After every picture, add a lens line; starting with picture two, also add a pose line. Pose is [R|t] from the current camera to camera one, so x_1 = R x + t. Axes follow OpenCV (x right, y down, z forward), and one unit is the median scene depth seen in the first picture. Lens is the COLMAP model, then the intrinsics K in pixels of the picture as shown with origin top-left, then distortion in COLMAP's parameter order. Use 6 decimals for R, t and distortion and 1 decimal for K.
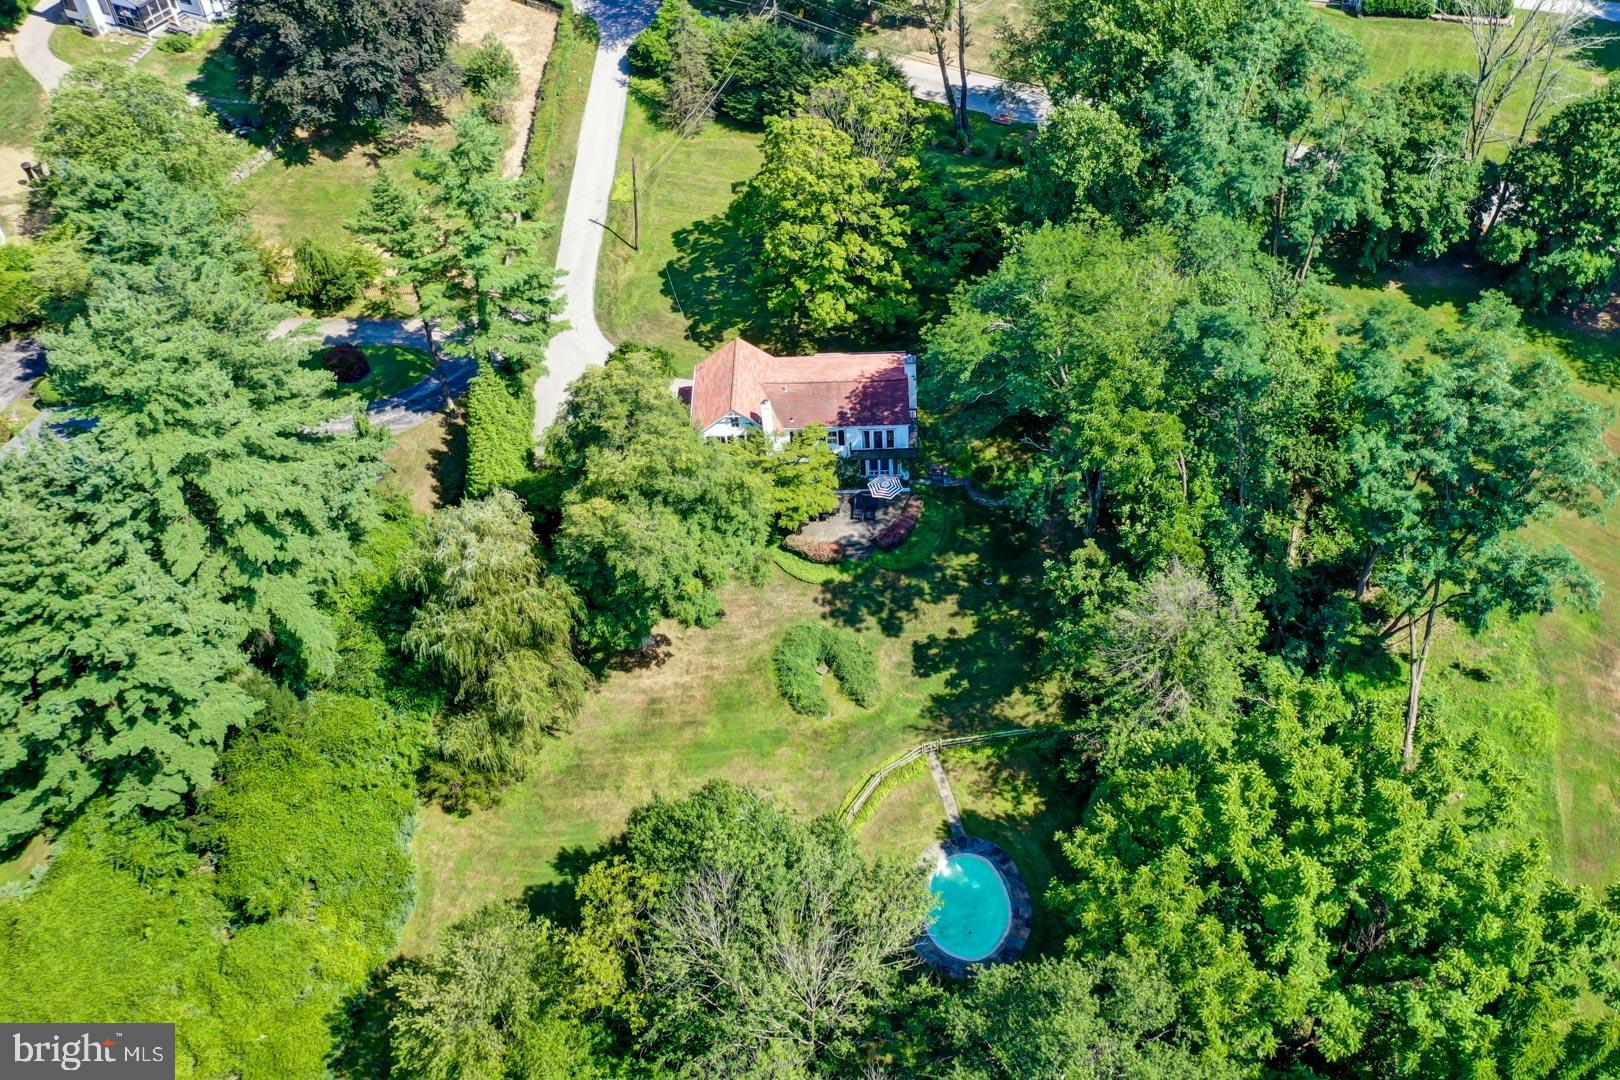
lens RADIAL K [[1285.3, 0, 810.0], [0, 1285.3, 540.0], [0, 0, 1]] dist [0.051213, -0.104596]
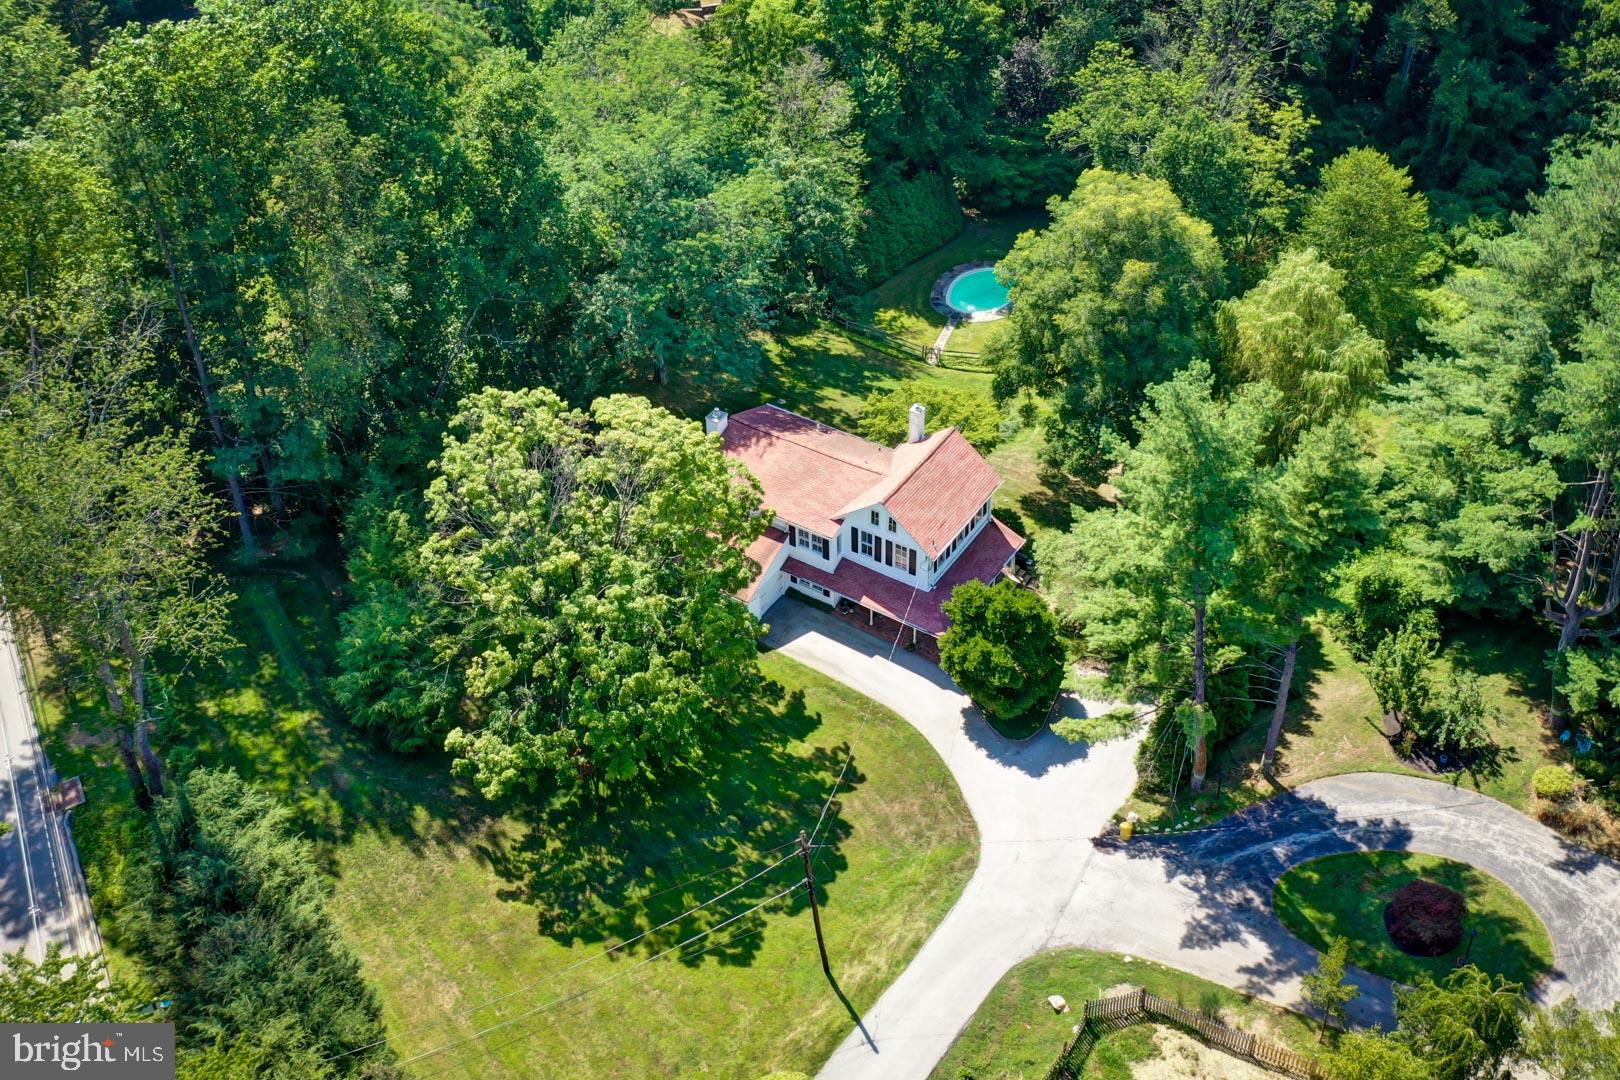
lens RADIAL K [[1285.3, 0, 810.0], [0, 1285.3, 540.0], [0, 0, 1]] dist [0.051213, -0.104596]
pose [[-0.814407, -0.417444, 0.403090, -0.307012], [0.437987, 0.013489, 0.898880, -0.804663], [-0.380670, 0.908602, 0.171849, 0.874618]]
